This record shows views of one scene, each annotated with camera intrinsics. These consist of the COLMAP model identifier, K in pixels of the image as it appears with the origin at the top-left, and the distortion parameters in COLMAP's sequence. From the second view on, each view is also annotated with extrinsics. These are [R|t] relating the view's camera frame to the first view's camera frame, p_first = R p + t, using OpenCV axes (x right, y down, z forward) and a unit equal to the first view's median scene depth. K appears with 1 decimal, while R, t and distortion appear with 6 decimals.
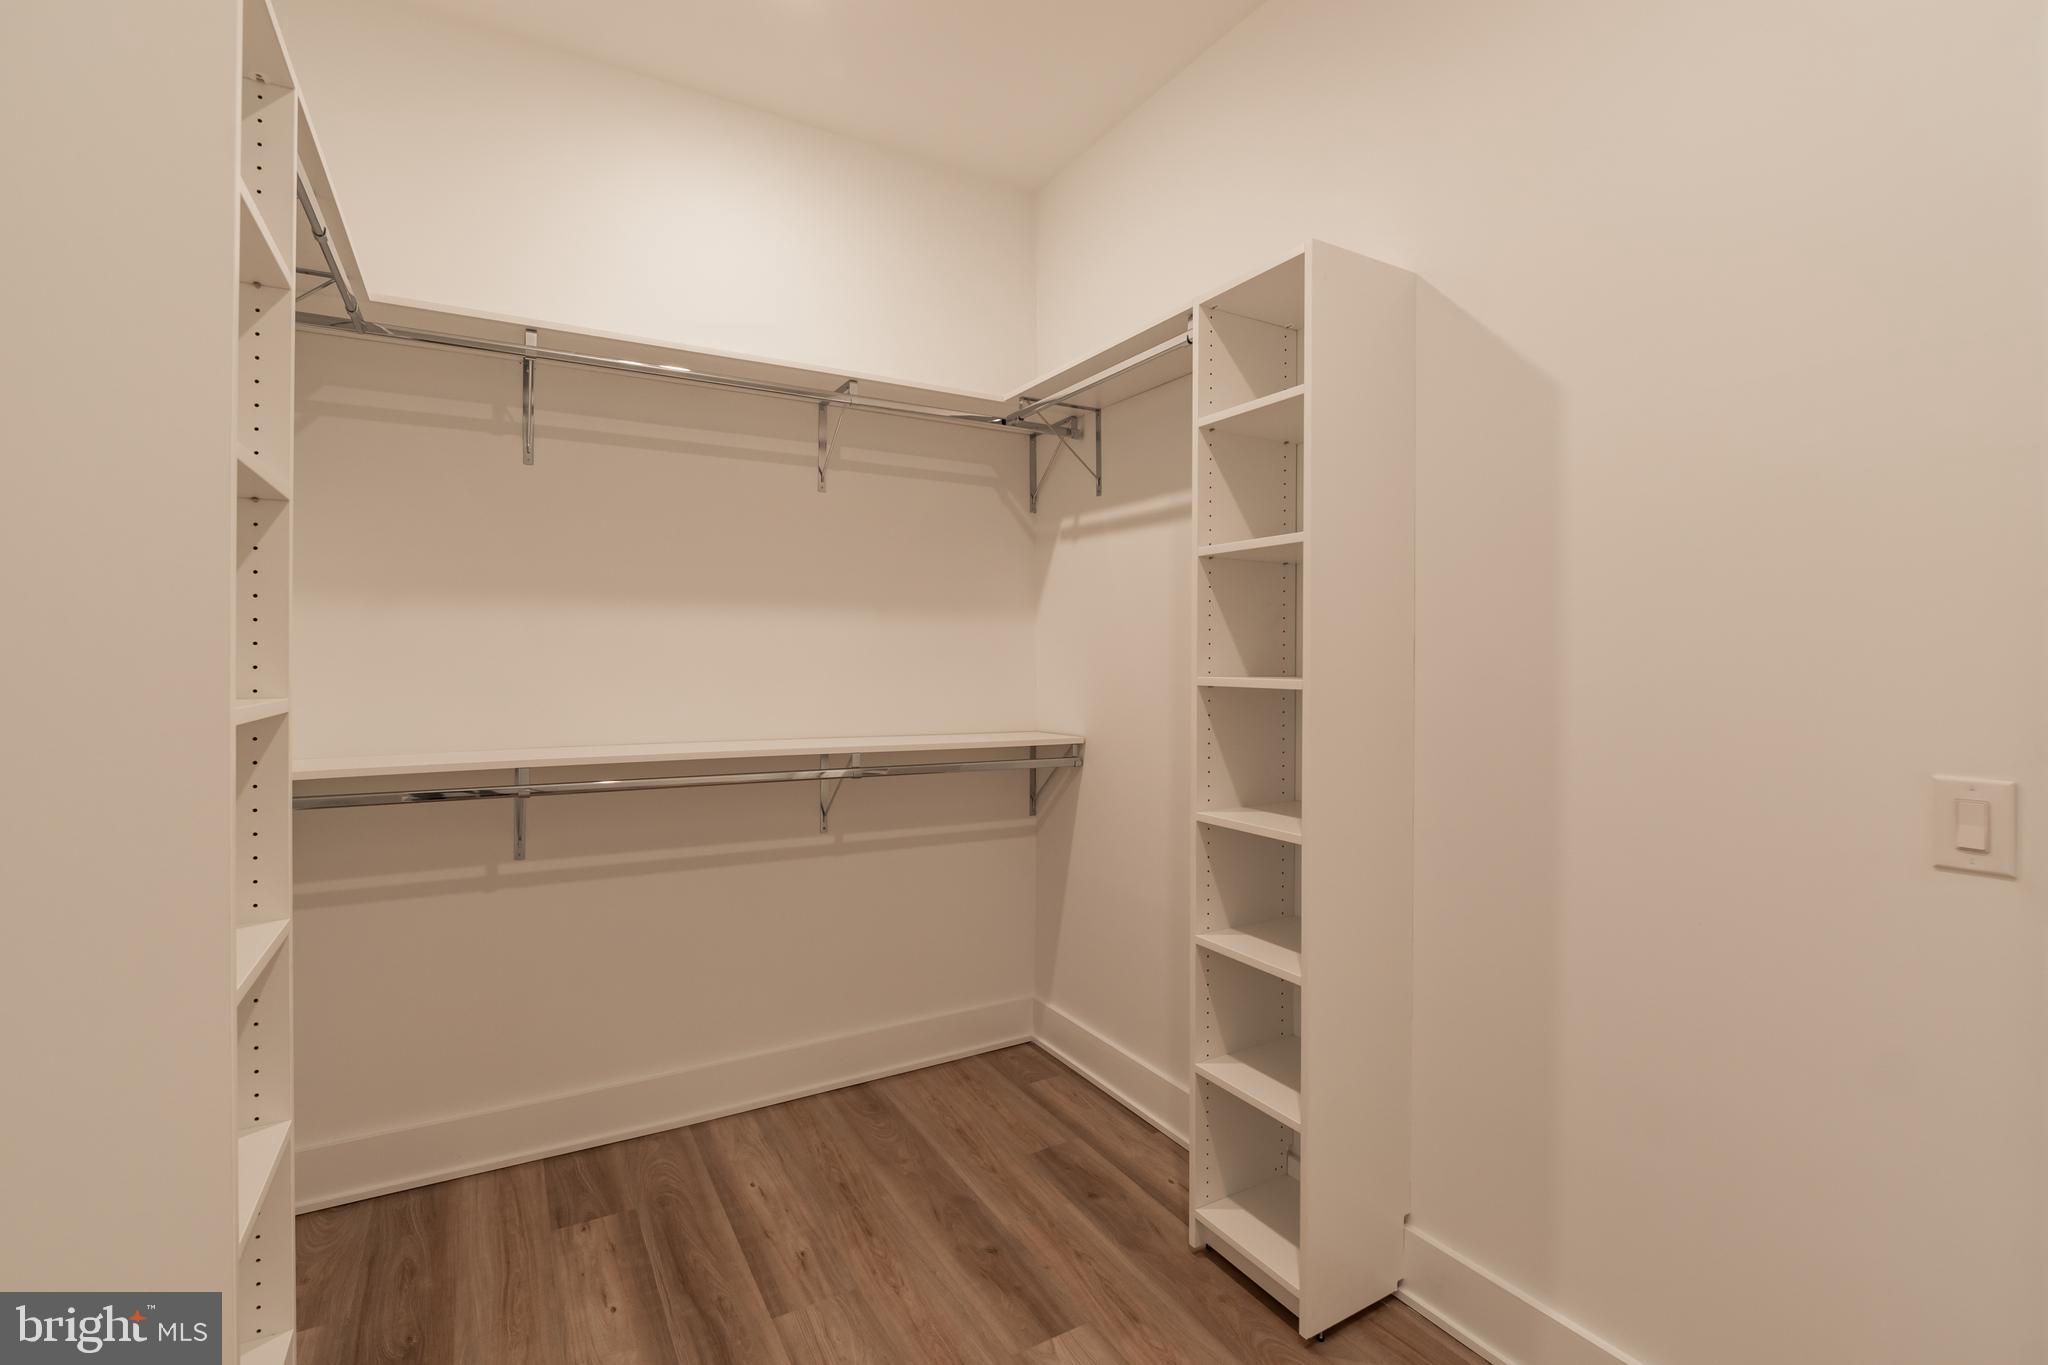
lens RADIAL K [[918.7, 0, 1106.7], [0, 918.7, 650.3], [0, 0, 1]] dist [-0.020925, 0.003103]
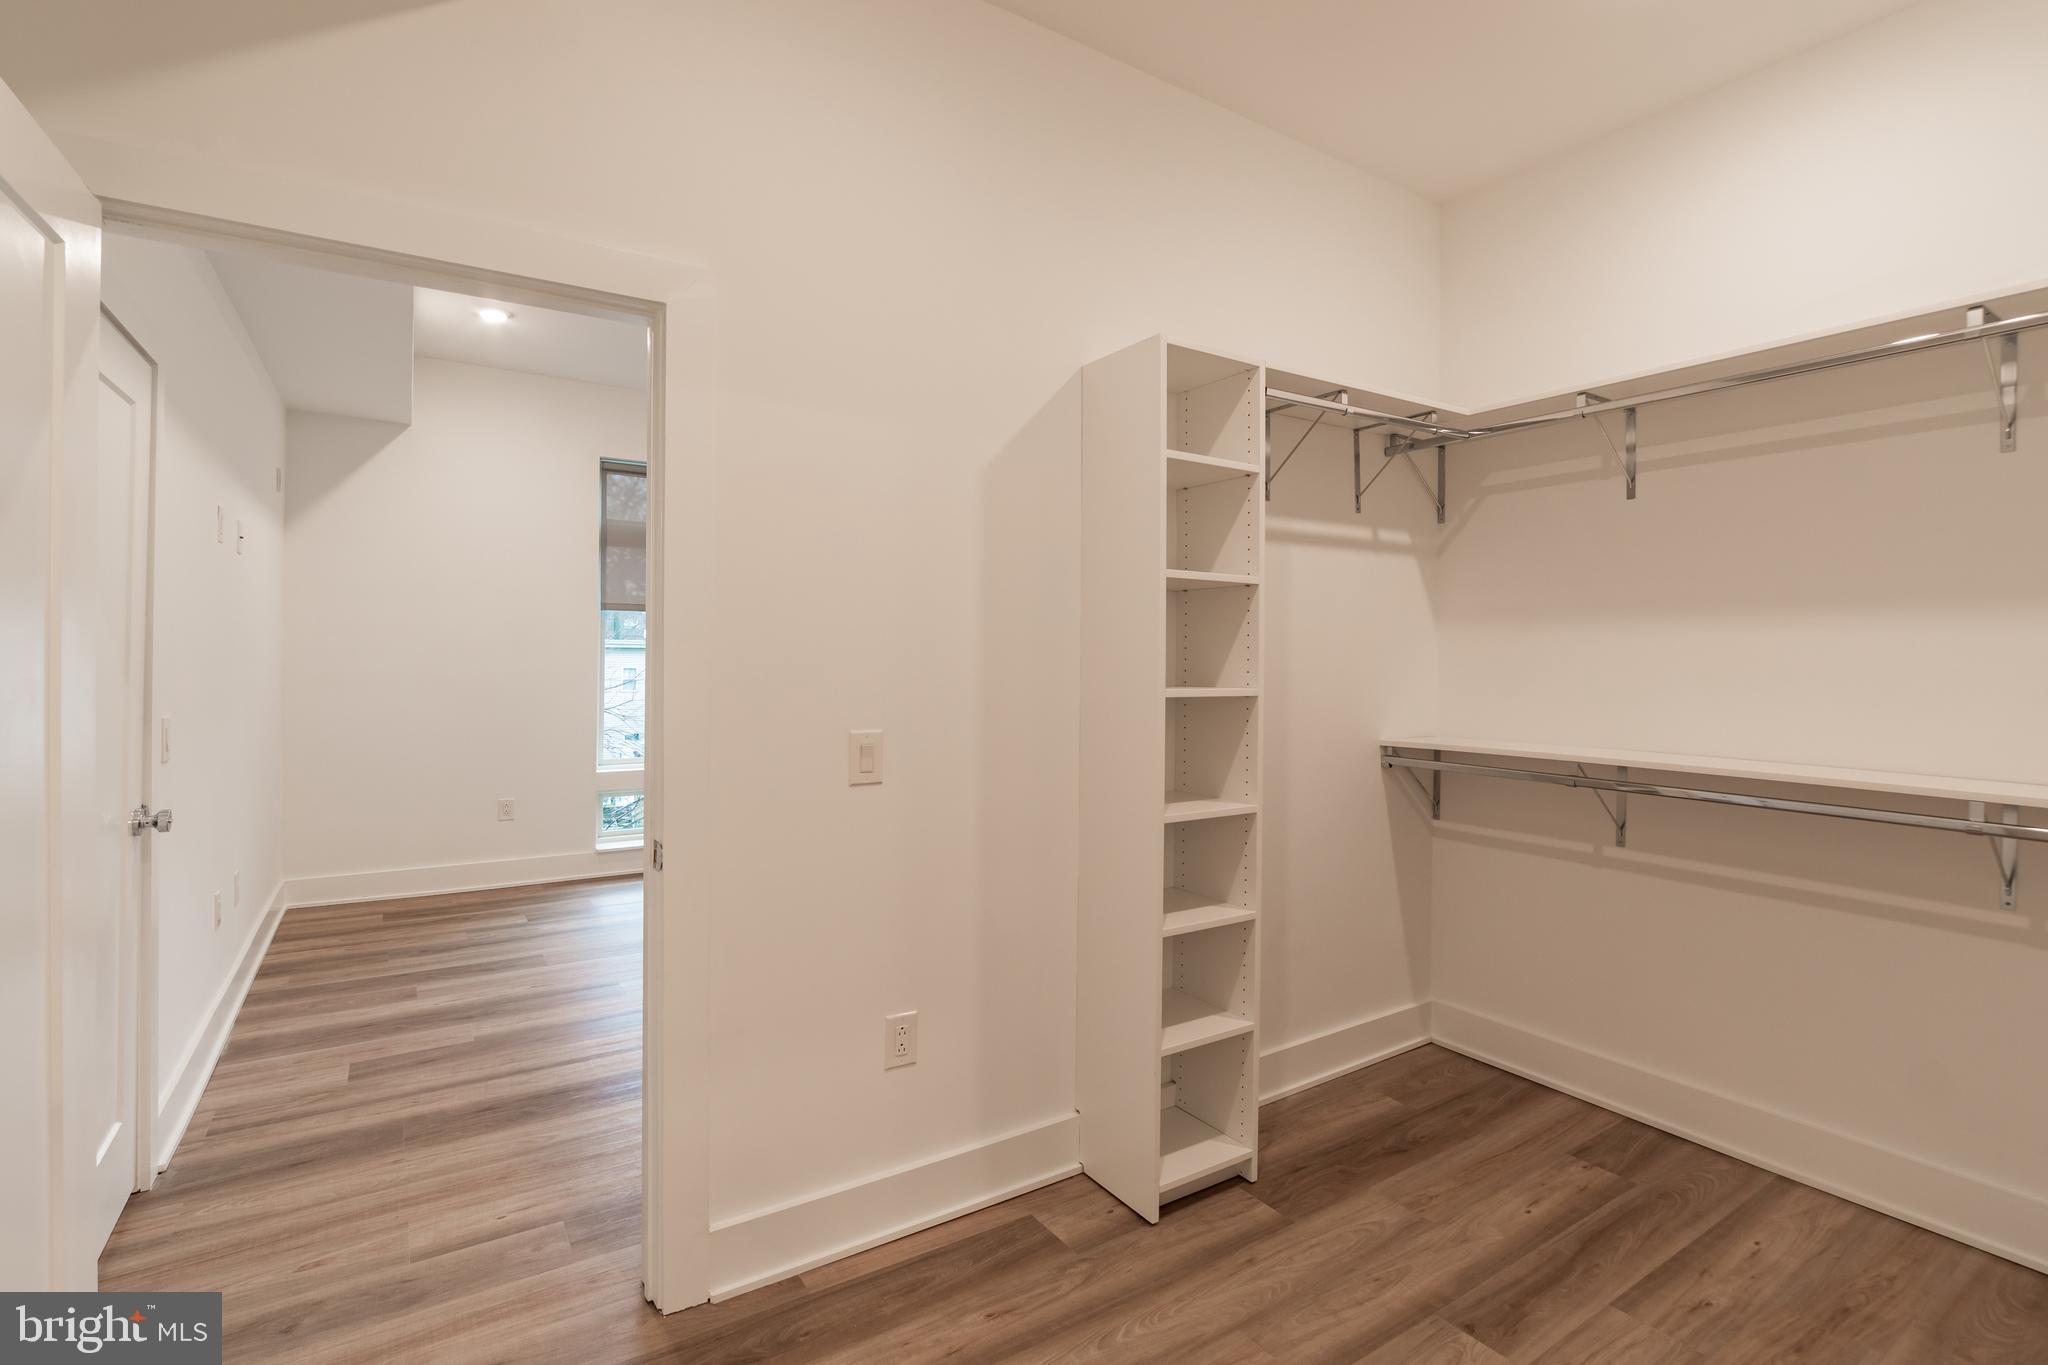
lens RADIAL K [[918.7, 0, 1012.9], [0, 918.7, 647.6], [0, 0, 1]] dist [-0.020925, 0.003103]
pose [[0.032088, -0.013677, -0.999391, 0.535014], [-0.001302, 0.999905, -0.013726, -0.003161], [0.999484, 0.001741, 0.032067, 0.227104]]
